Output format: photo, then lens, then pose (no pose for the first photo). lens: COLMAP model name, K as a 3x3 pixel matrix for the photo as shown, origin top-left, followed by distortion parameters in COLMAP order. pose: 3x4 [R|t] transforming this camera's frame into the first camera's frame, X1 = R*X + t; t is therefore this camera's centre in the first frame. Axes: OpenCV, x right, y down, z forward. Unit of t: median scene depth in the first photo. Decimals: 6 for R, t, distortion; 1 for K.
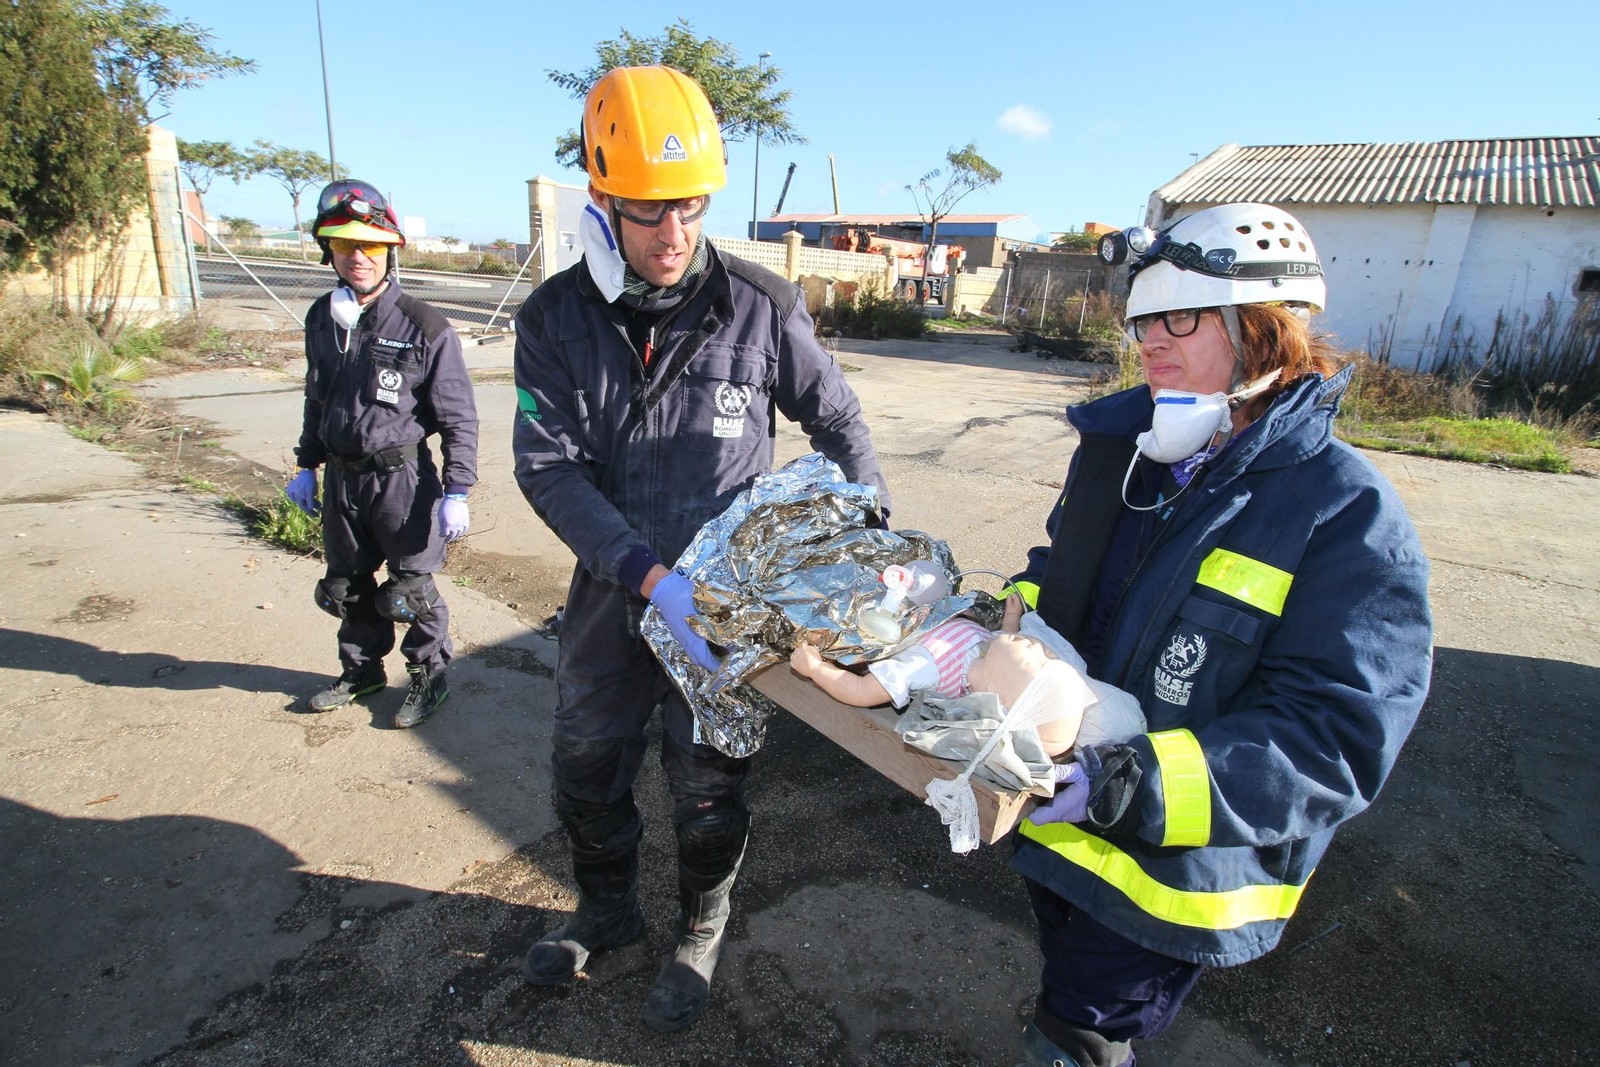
lens RADIAL K [[730.9, 0, 804.7], [0, 730.9, 530.8], [0, 0, 1]] dist [0.000068, -0.012287]
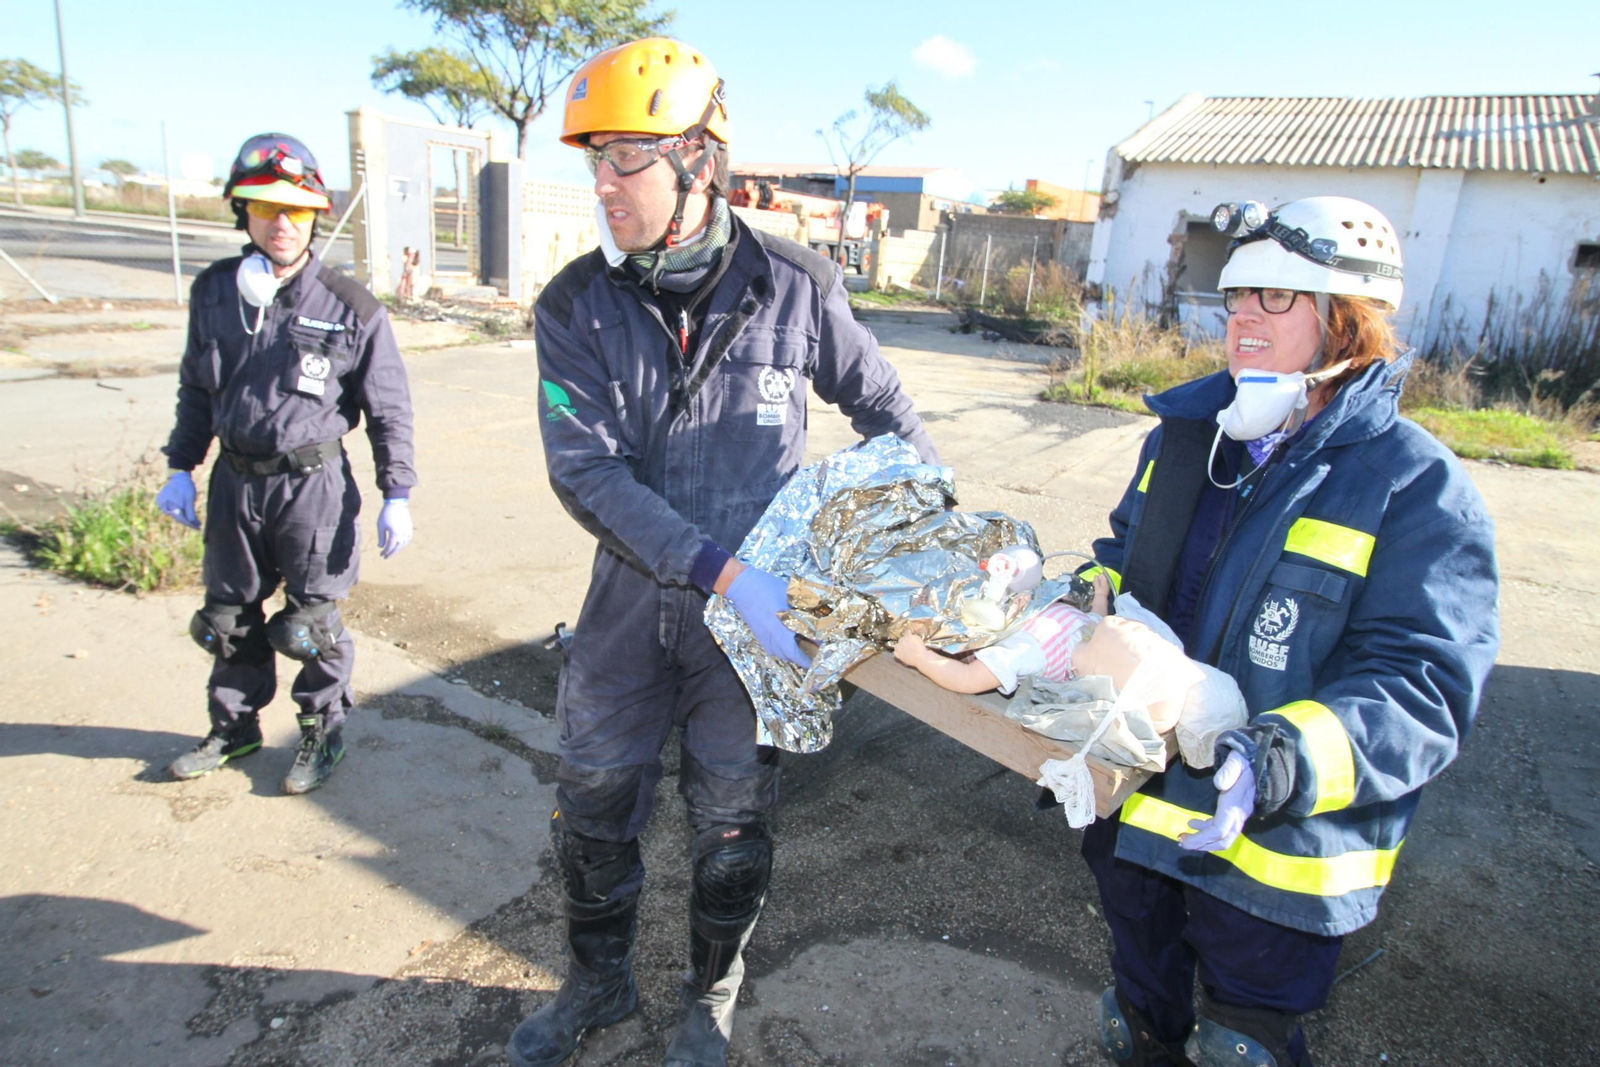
lens RADIAL K [[1009.7, 0, 718.5], [0, 1009.7, 543.6], [0, 0, 1]] dist [0.002139, -0.009626]
pose [[0.992694, -0.019423, 0.119084, -0.183832], [0.023243, 0.999256, -0.030775, 0.033583], [-0.118397, 0.033318, 0.992407, -0.144652]]
